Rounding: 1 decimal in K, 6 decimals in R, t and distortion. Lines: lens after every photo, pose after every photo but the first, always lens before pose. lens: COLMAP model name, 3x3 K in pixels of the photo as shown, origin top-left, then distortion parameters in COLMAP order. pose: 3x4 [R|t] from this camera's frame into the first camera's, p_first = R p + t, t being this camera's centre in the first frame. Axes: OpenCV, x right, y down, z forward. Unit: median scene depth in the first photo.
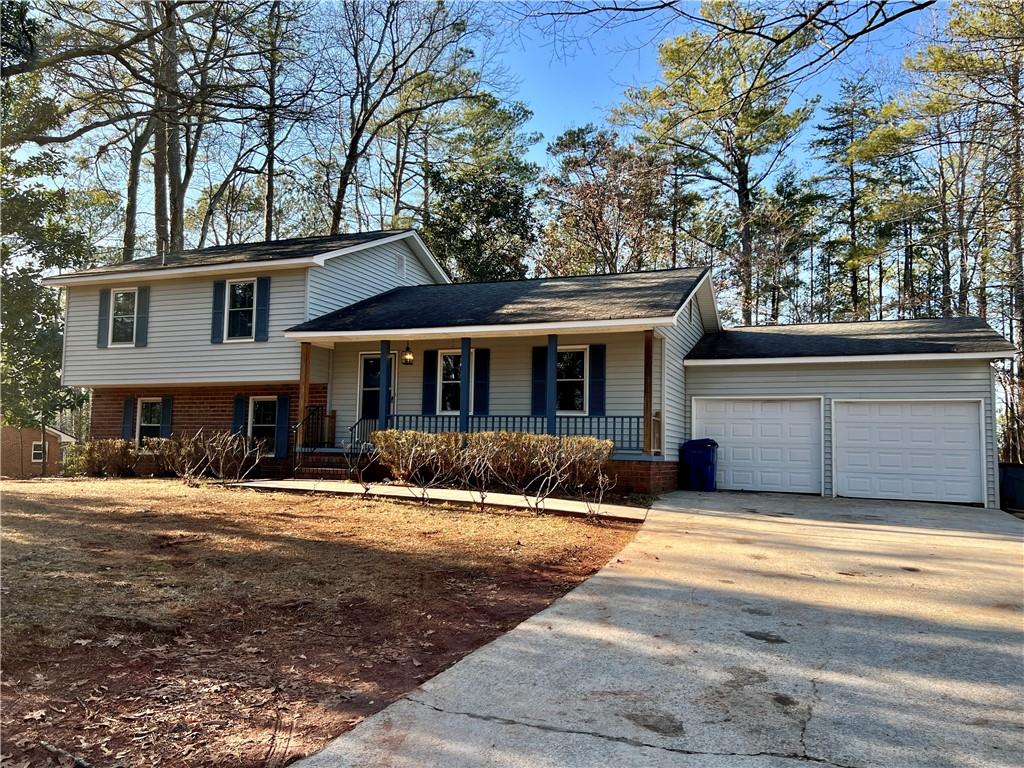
lens RADIAL K [[784.9, 0, 513.3], [0, 784.9, 397.8], [0, 0, 1]] dist [0.047561, -0.006679]
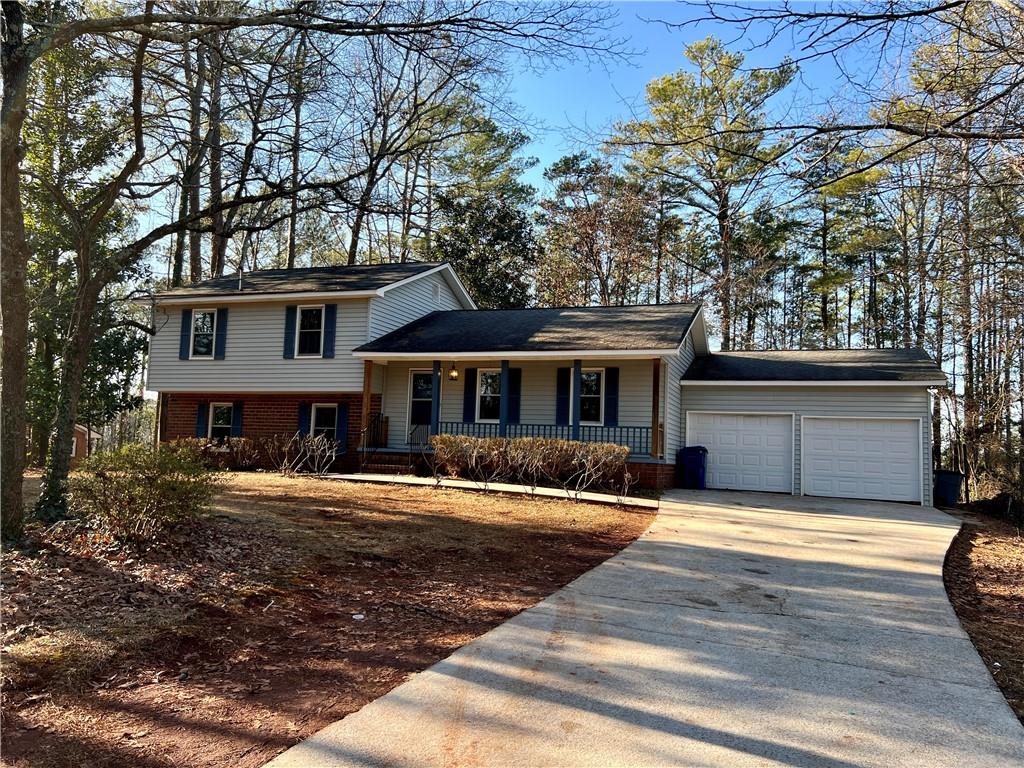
lens RADIAL K [[767.6, 0, 515.5], [0, 767.6, 387.8], [0, 0, 1]] dist [0.091328, -0.110916]
pose [[0.999434, 0.018692, 0.027963, -0.069759], [-0.018198, 0.999676, -0.017823, -0.011180], [-0.028287, 0.017304, 0.999450, -0.178259]]
